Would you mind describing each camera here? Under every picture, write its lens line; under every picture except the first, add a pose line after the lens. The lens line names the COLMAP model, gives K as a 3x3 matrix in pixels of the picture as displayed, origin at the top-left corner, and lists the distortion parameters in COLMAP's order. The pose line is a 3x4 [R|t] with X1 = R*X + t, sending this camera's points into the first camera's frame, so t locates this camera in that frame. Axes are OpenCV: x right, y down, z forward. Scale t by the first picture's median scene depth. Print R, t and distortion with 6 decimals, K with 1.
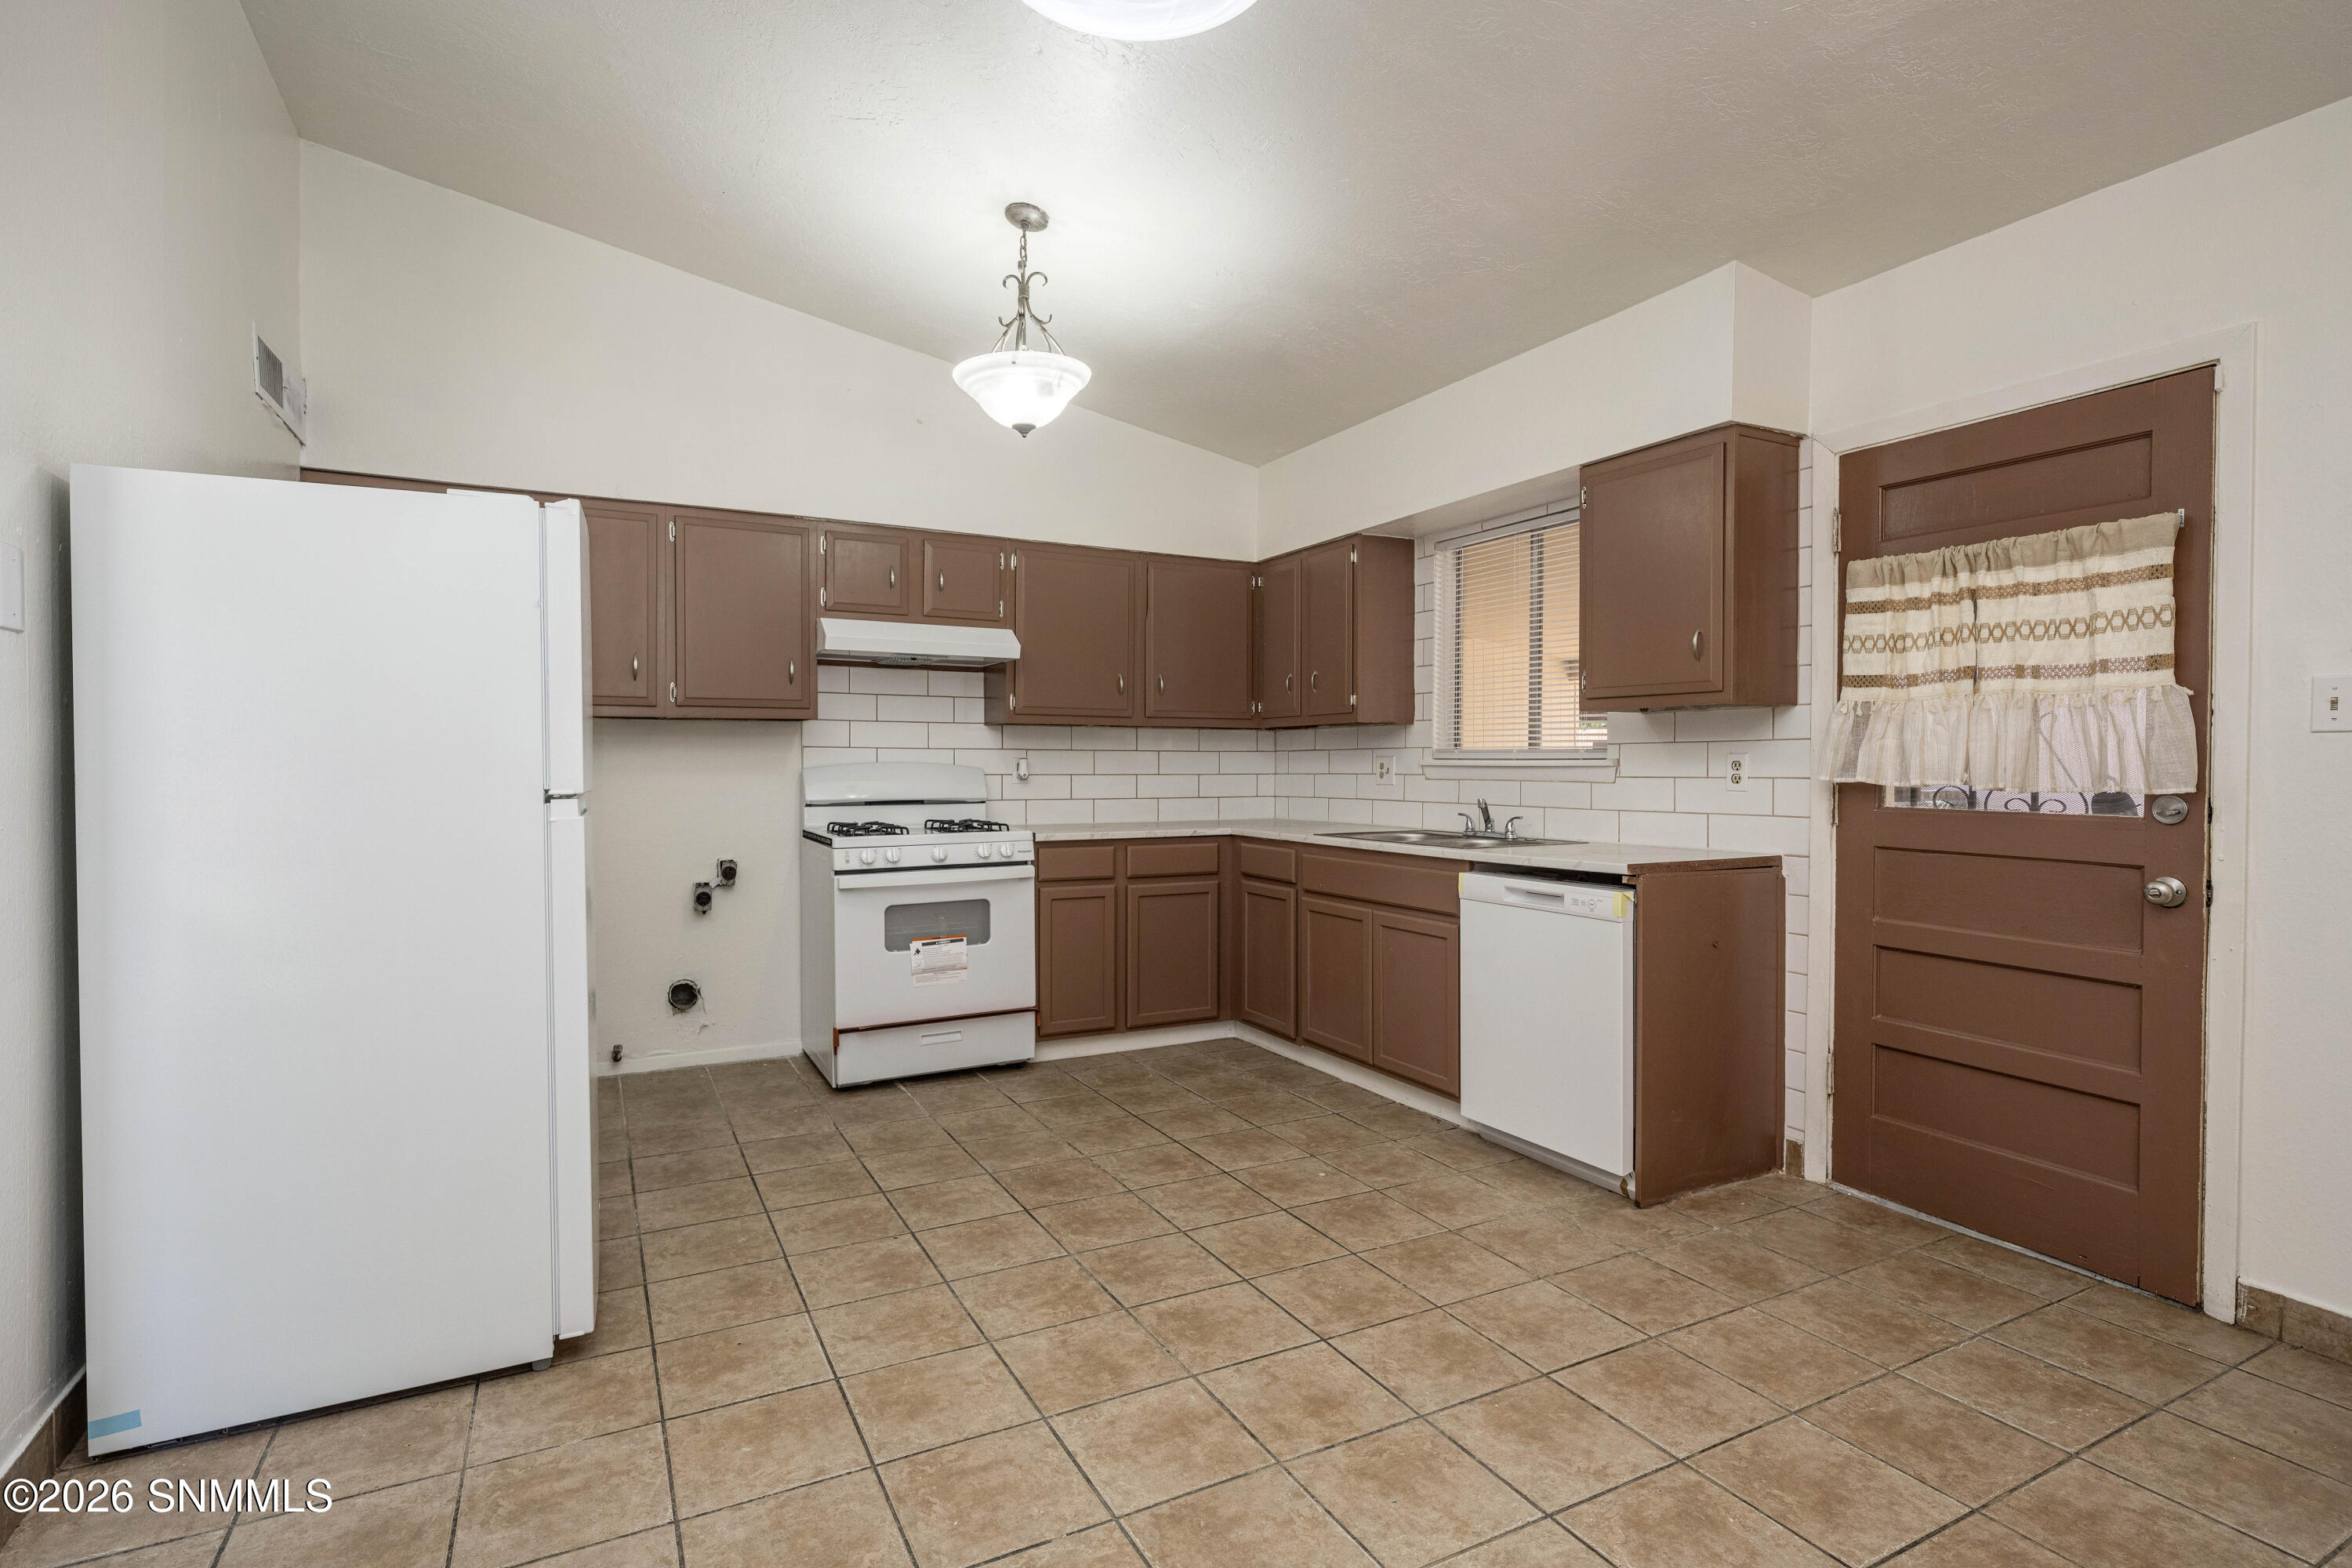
lens RADIAL K [[1122.5, 0, 1187.3], [0, 1122.5, 784.8], [0, 0, 1]] dist [-0.003675, 0.001035]
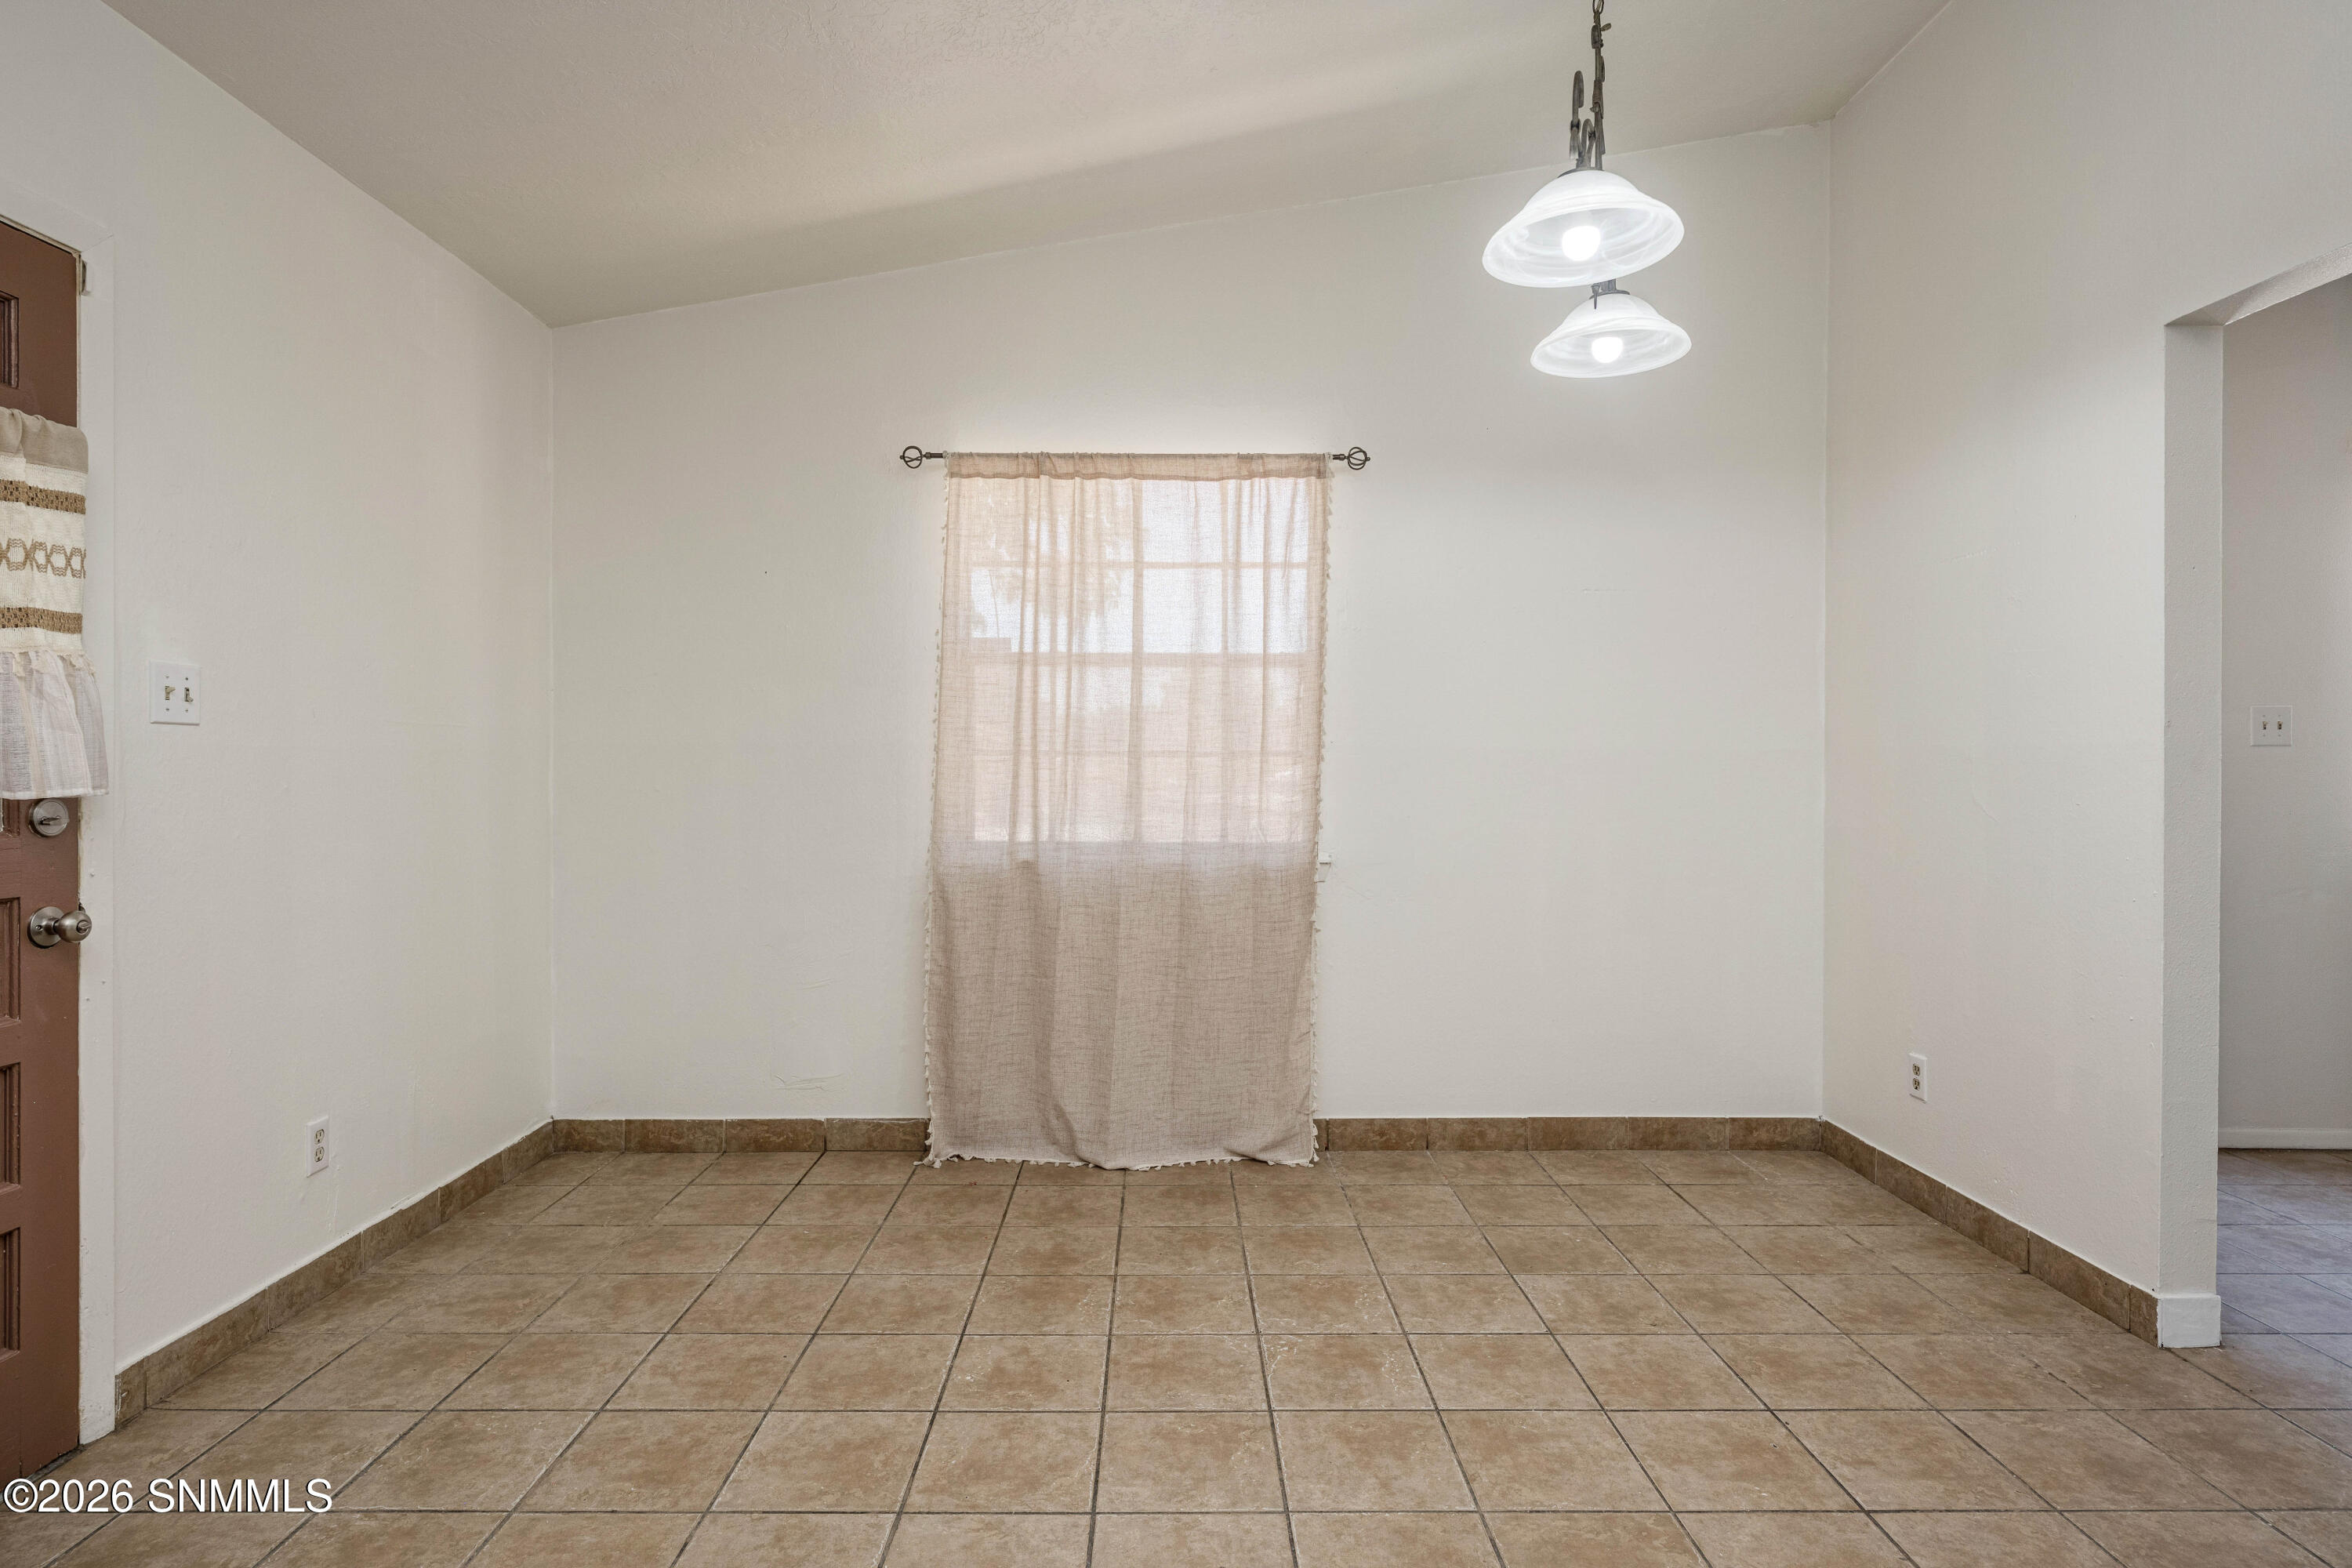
lens RADIAL K [[1244.0, 0, 1156.6], [0, 1244.0, 781.6], [0, 0, 1]] dist [-0.003351, 0.002386]
pose [[-0.874049, -0.010586, 0.485723, -0.165147], [0.005048, 0.999511, 0.030866, -0.022181], [-0.485812, 0.029431, -0.873568, 1.223700]]
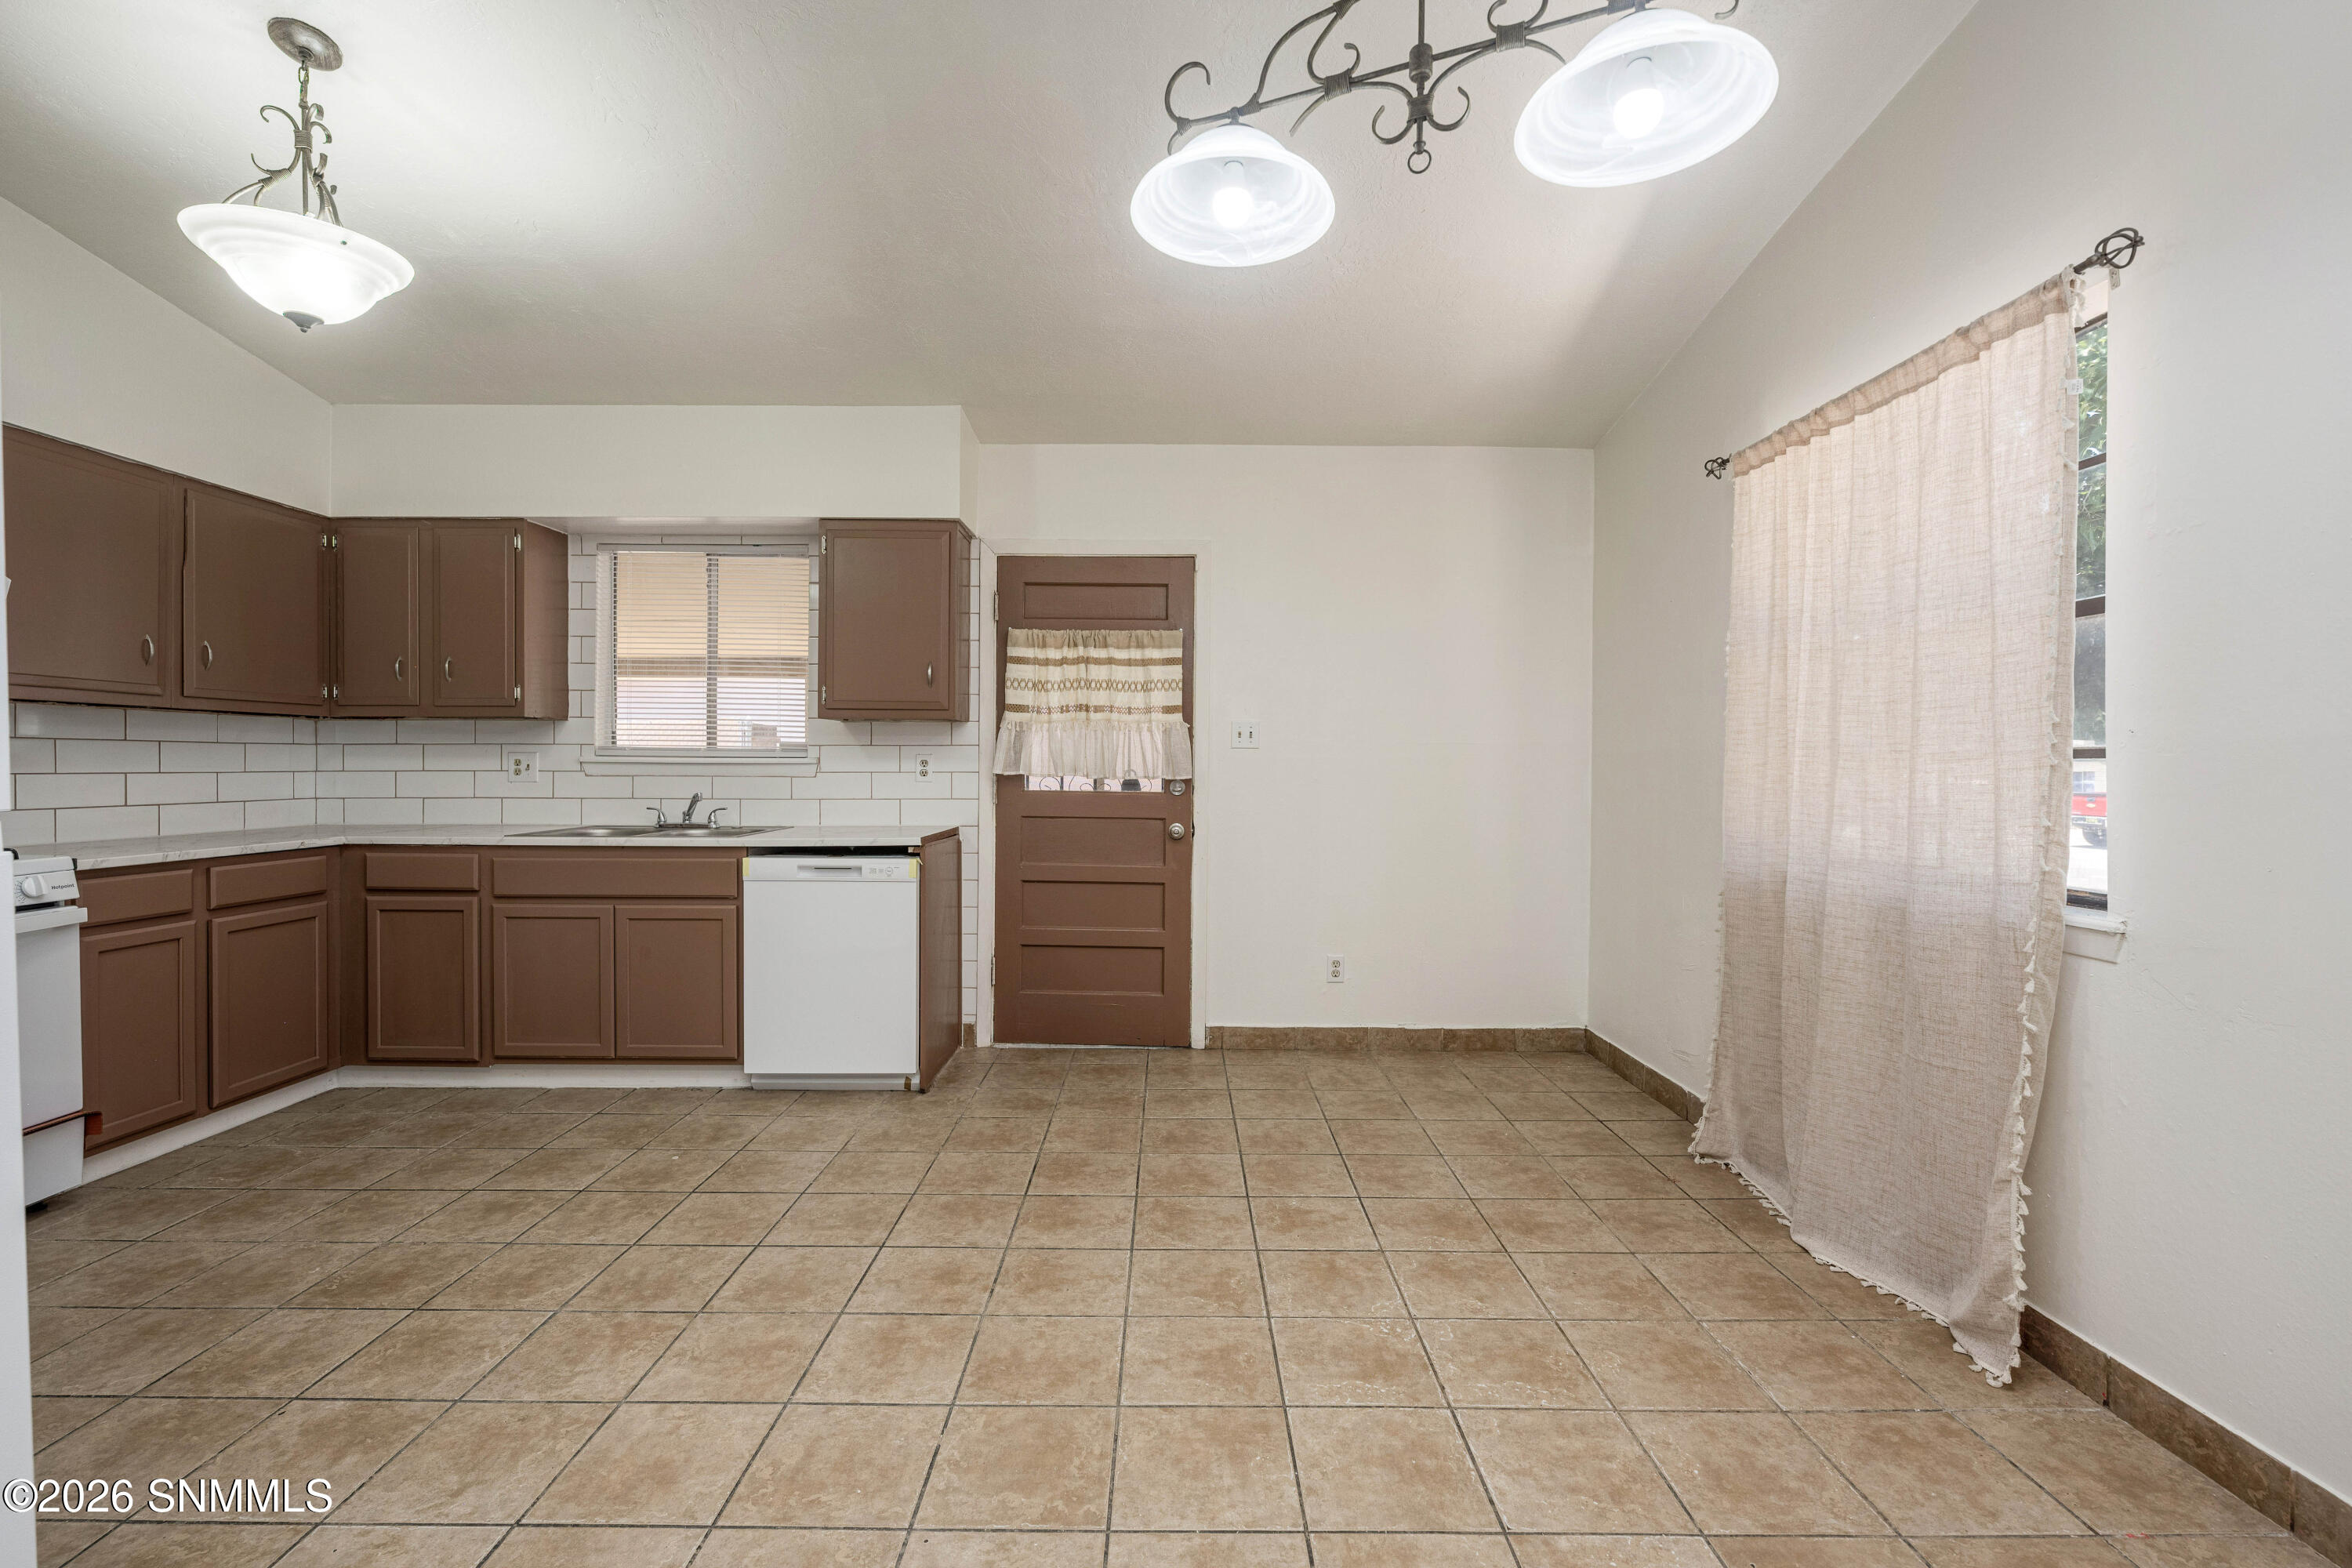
lens RADIAL K [[998.2, 0, 1163.4], [0, 998.2, 787.1], [0, 0, 1]] dist [-0.002728, 0.000341]
pose [[0.480994, -0.019083, 0.876516, -0.541903], [0.011226, 0.999815, 0.015607, -0.004668], [-0.876652, 0.002333, 0.481120, 0.188998]]
